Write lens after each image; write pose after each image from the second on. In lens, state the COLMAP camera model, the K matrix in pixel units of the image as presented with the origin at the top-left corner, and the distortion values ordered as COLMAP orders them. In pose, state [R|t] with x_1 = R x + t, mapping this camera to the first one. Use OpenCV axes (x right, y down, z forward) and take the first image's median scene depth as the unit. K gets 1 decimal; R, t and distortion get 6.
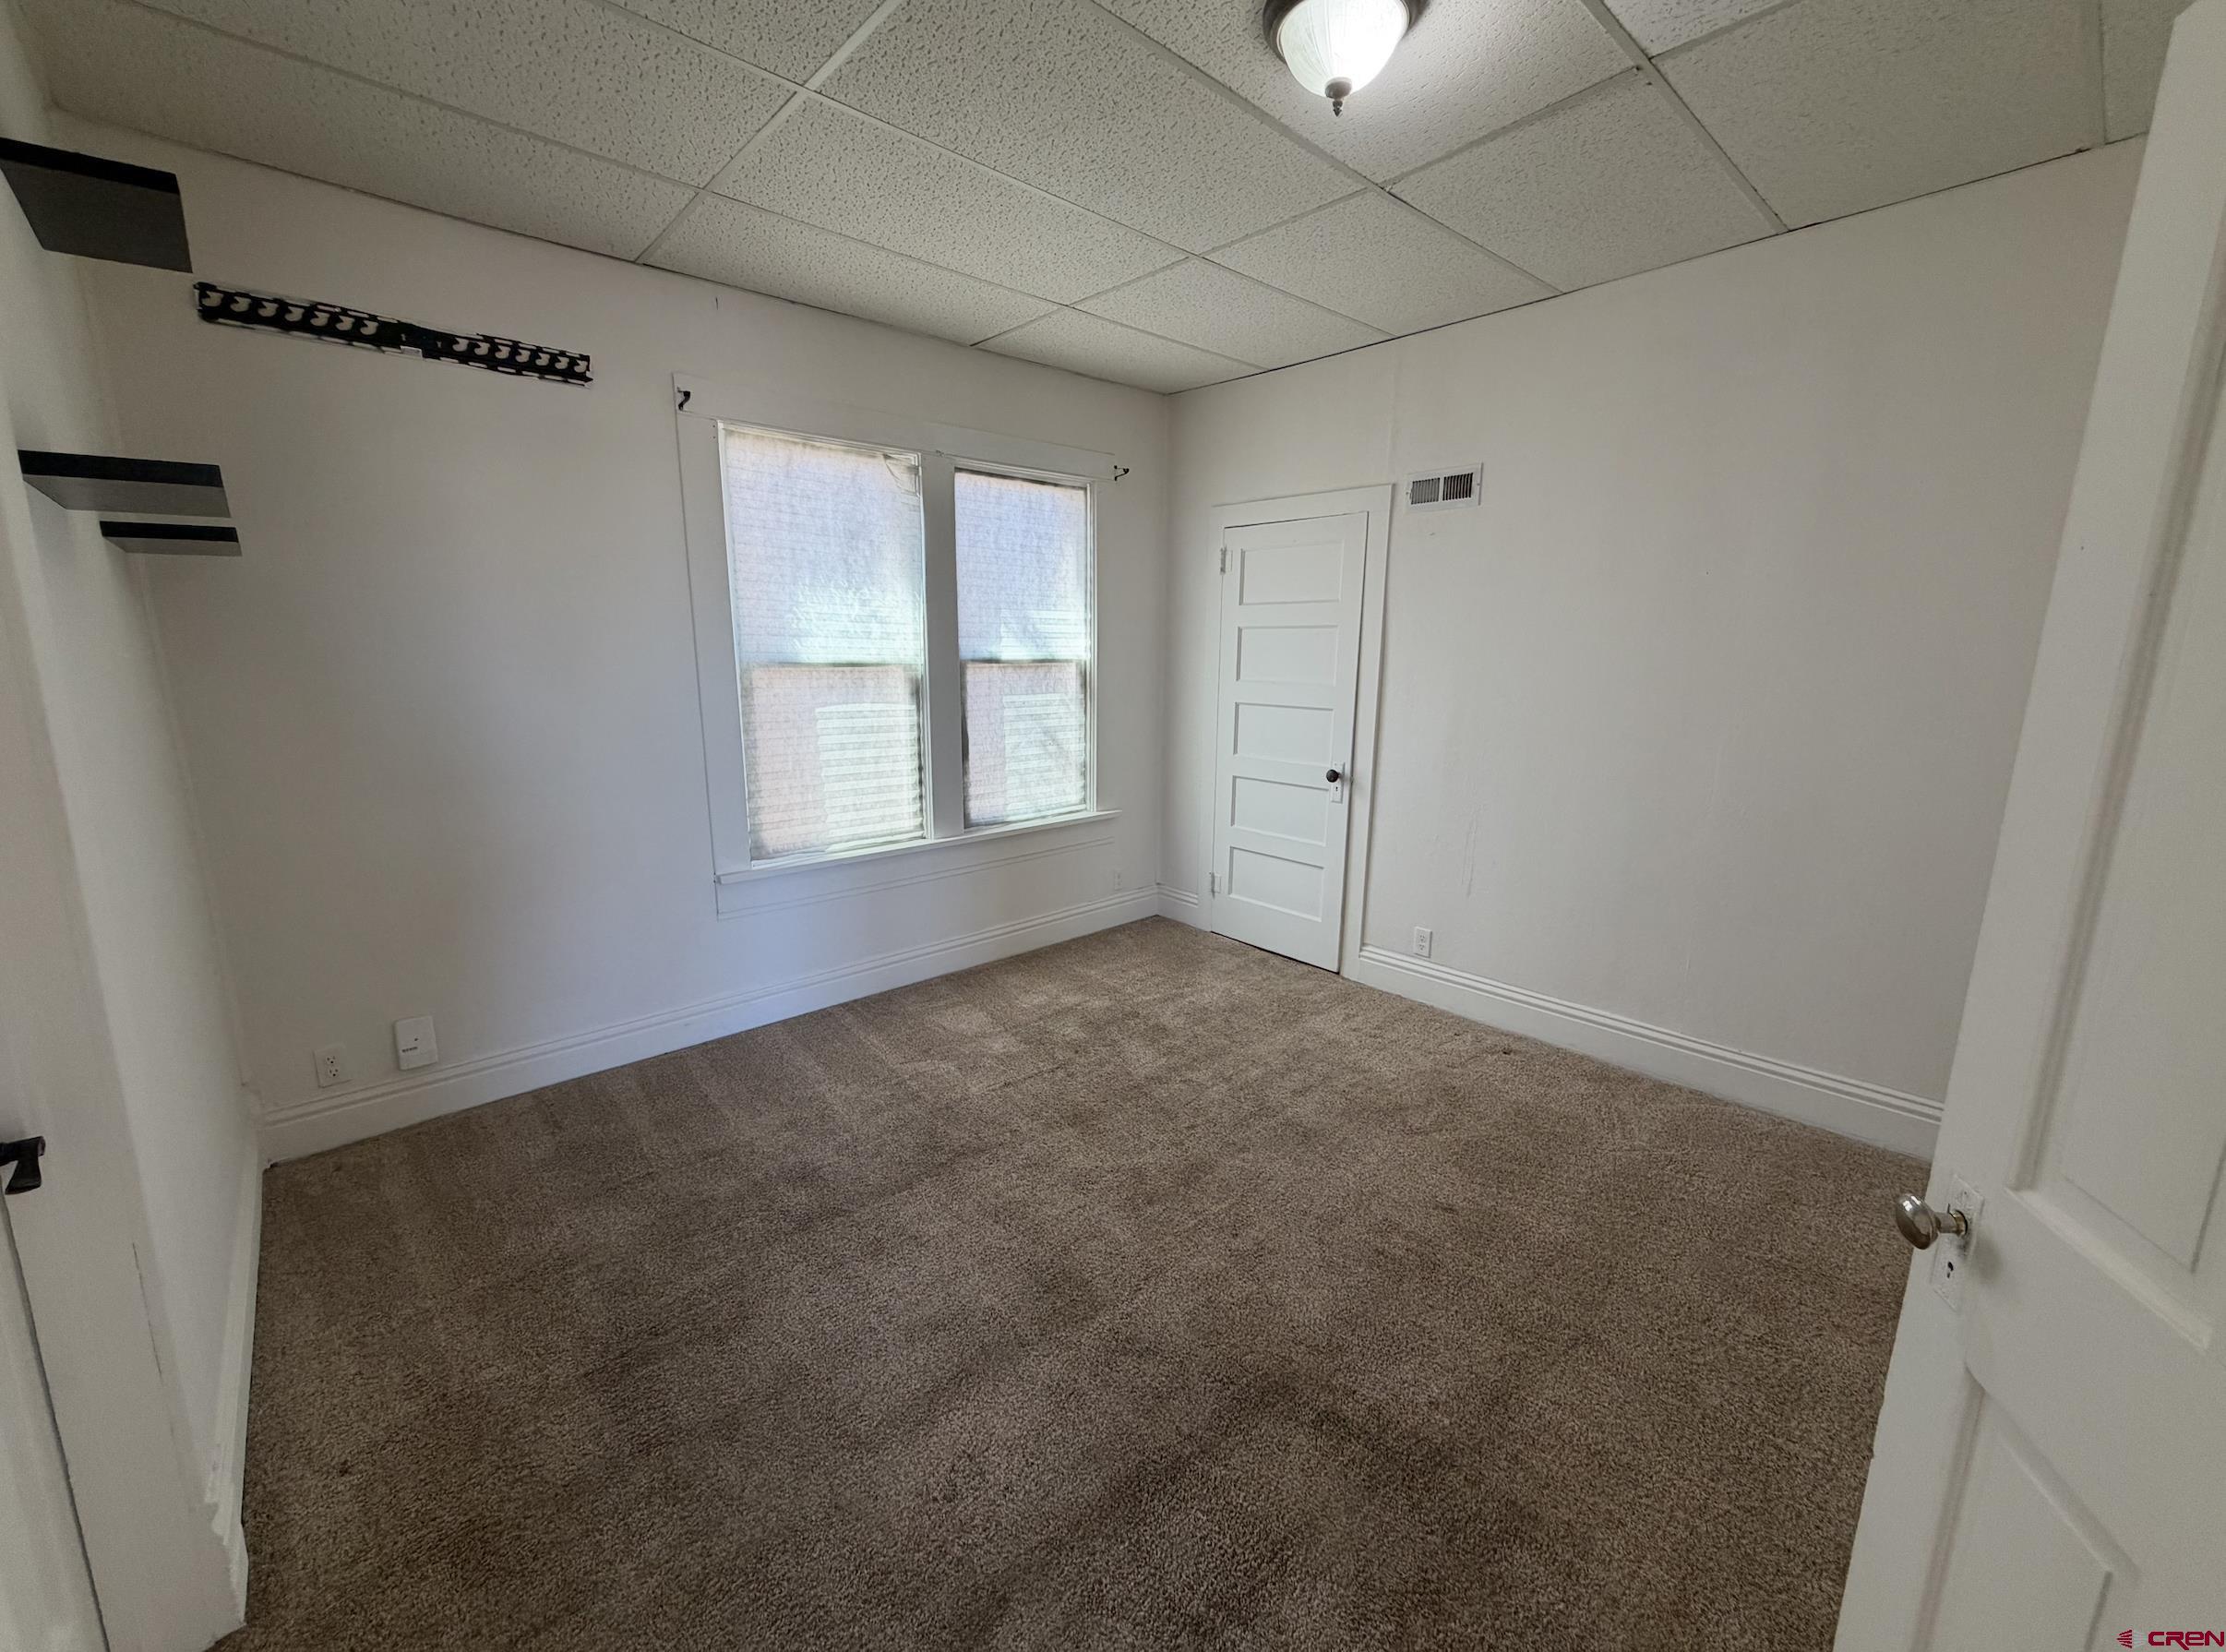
lens RADIAL K [[902.9, 0, 1114.9], [0, 902.9, 827.6], [0, 0, 1]] dist [0.000561, 0.000409]
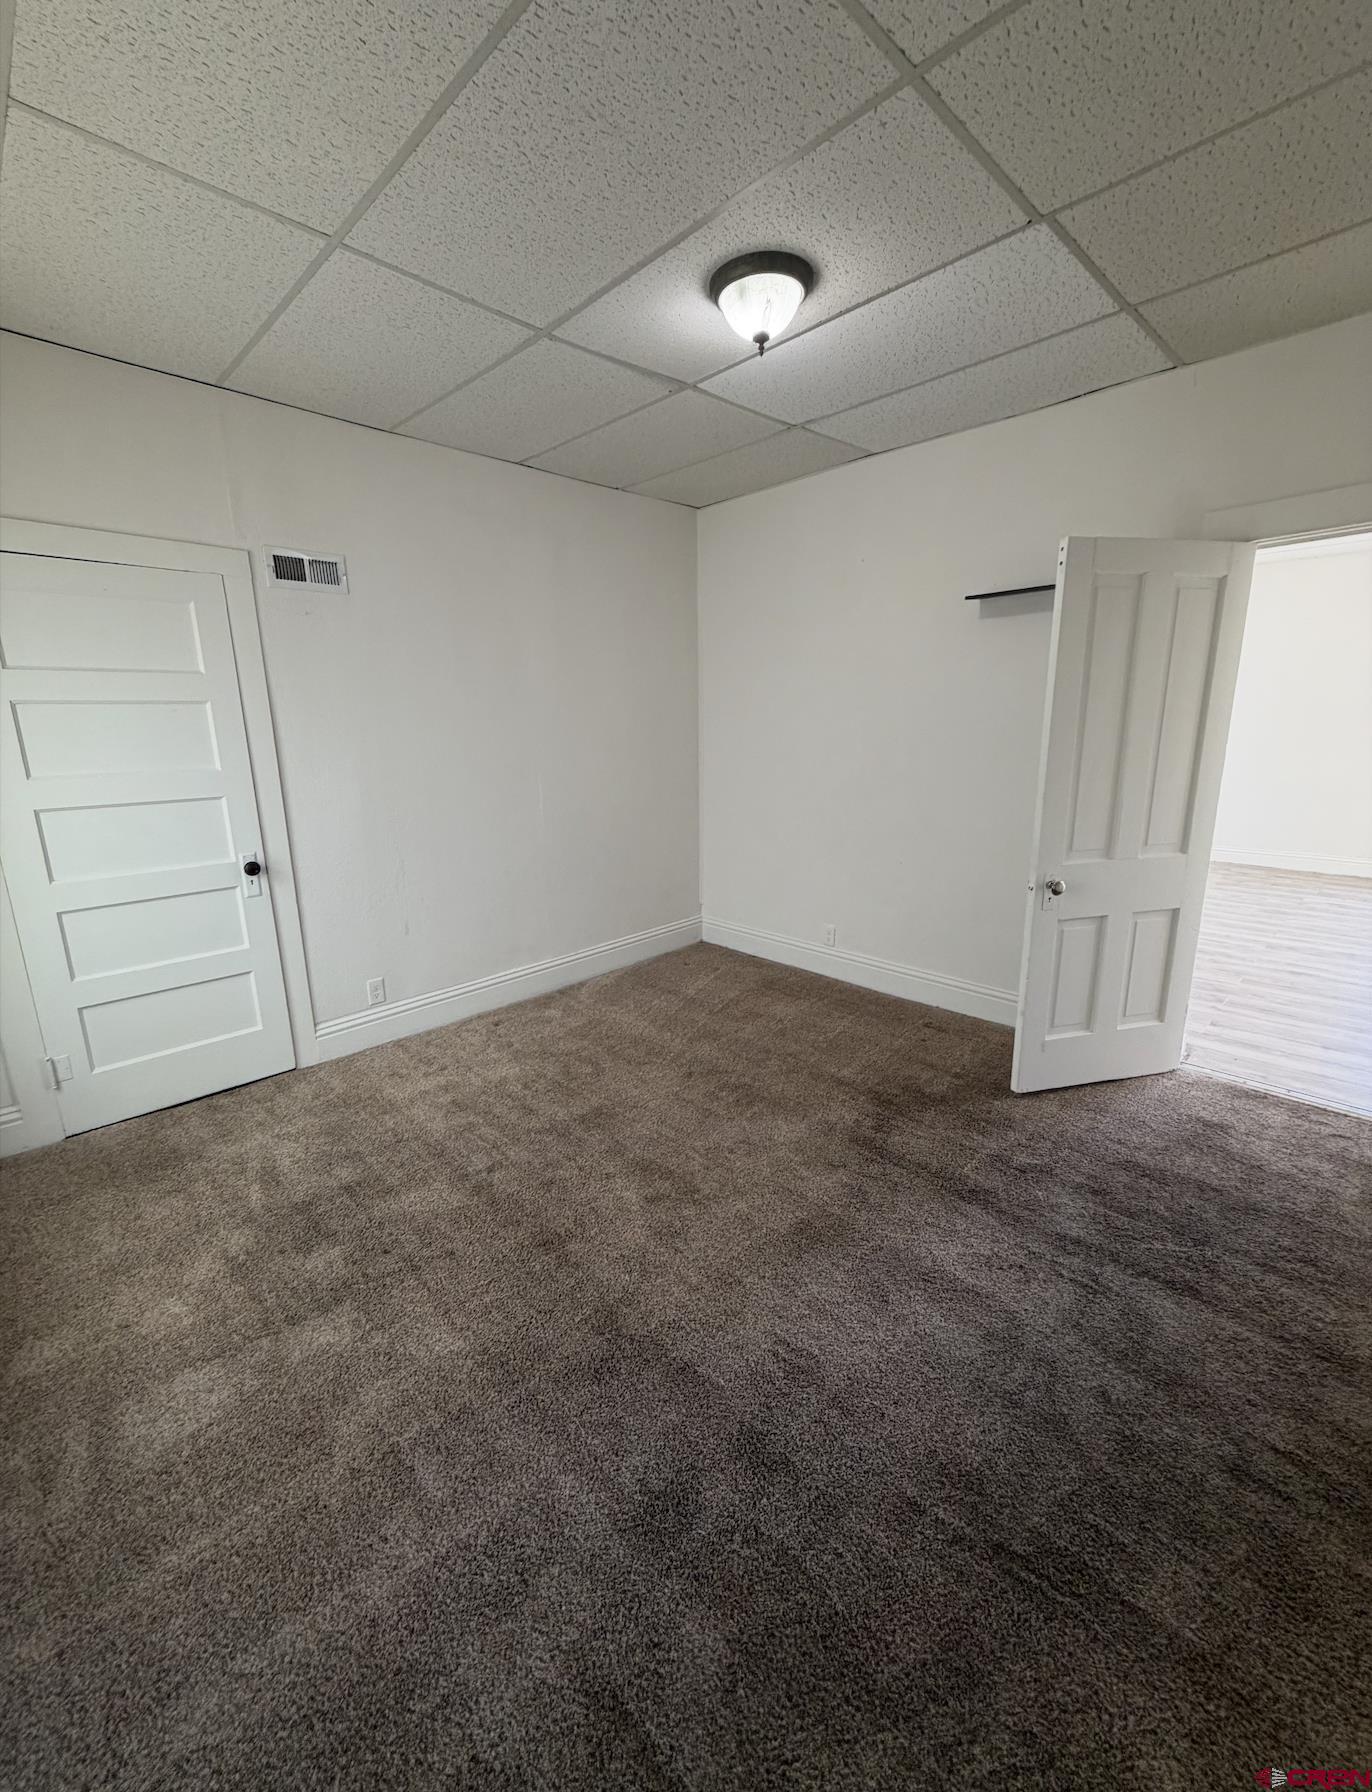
lens RADIAL K [[730.1, 0, 685.8], [0, 730.1, 897.0], [0, 0, 1]] dist [-0.001021, -0.000071]
pose [[-0.040849, -0.244142, 0.968879, -0.571360], [0.211148, 0.945679, 0.247198, -0.137783], [-0.976600, 0.214675, 0.012920, 0.657924]]
